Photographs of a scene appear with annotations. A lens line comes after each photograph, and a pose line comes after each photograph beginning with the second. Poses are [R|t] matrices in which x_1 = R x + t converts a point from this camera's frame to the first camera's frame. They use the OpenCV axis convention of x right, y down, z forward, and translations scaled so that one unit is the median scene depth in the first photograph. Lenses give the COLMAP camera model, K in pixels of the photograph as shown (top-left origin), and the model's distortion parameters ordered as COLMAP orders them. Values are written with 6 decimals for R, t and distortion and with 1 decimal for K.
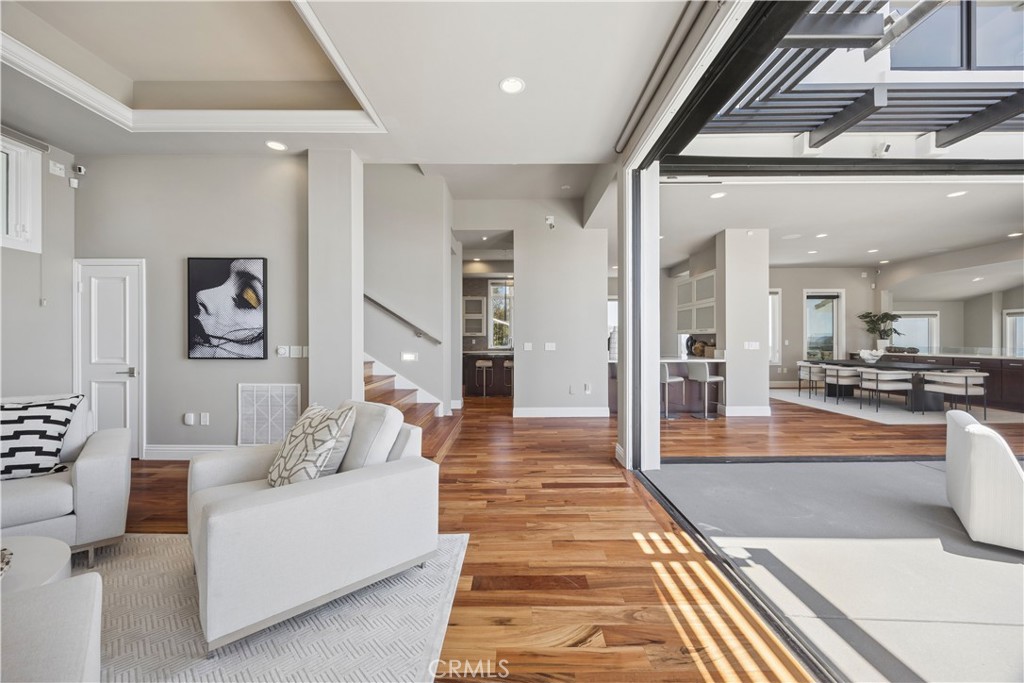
lens RADIAL K [[395.2, 0, 517.9], [0, 395.2, 337.2], [0, 0, 1]] dist [-0.006940, 0.000800]
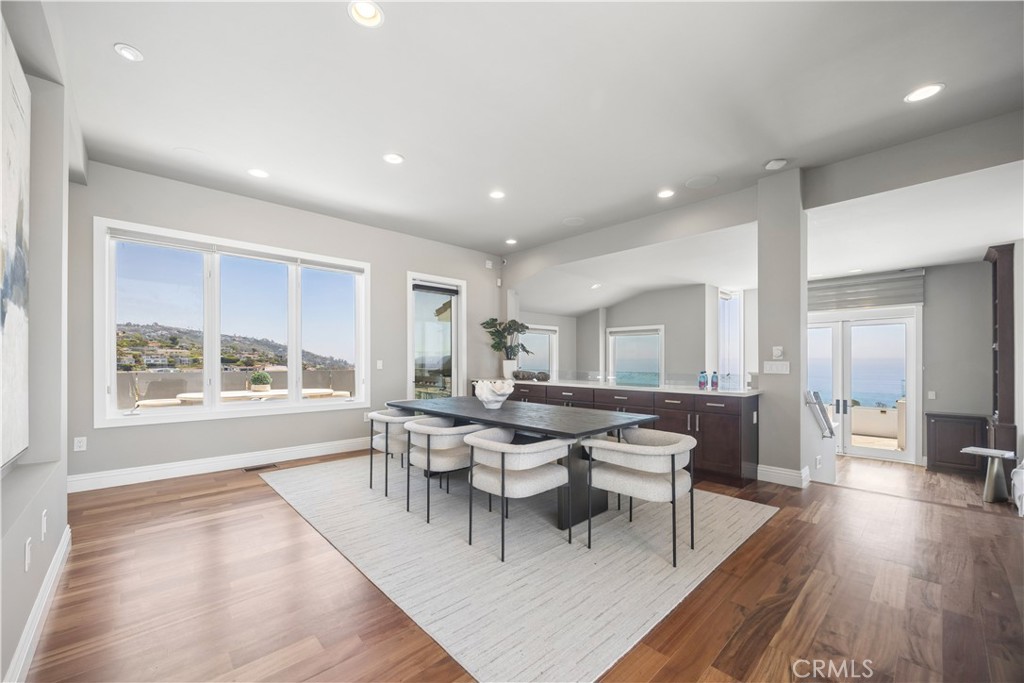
lens RADIAL K [[395.2, 0, 500.8], [0, 395.2, 356.1], [0, 0, 1]] dist [-0.006940, 0.000800]
pose [[0.740737, 0.011647, 0.671694, 0.440150], [-0.006911, 0.999929, -0.009717, 0.005148], [-0.671760, 0.002555, 0.740765, 0.482988]]
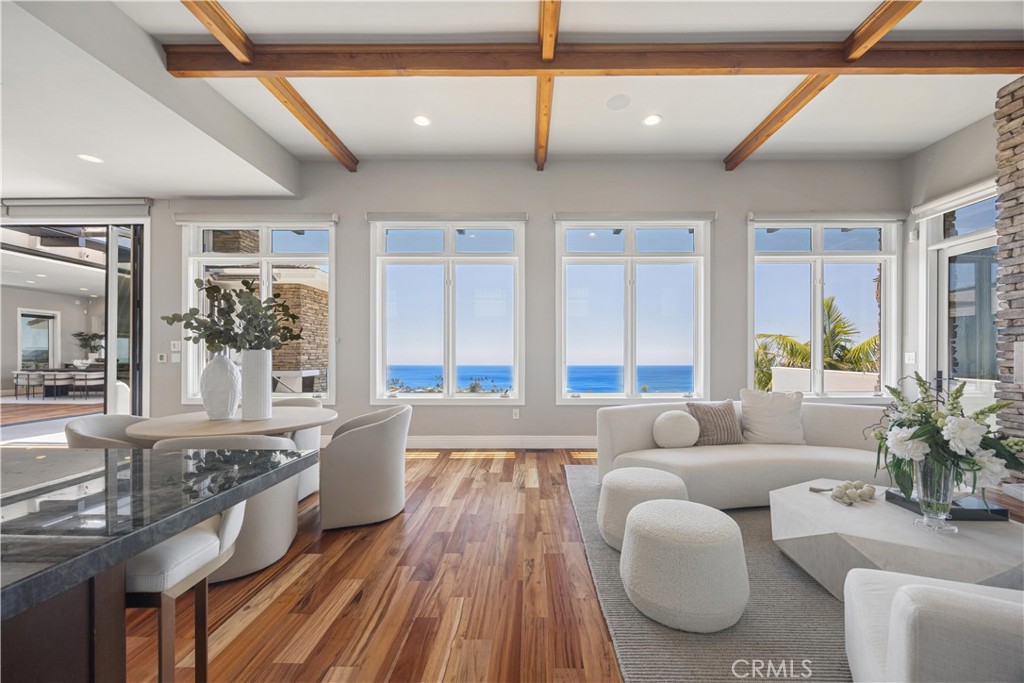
lens RADIAL K [[406.1, 0, 515.5], [0, 406.1, 350.9], [0, 0, 1]] dist [-0.000455, -0.000303]
pose [[0.022883, 0.013354, 0.999649, -1.016264], [-0.006568, 0.999891, -0.013206, 0.017781], [-0.999717, -0.006263, 0.022968, -1.141978]]
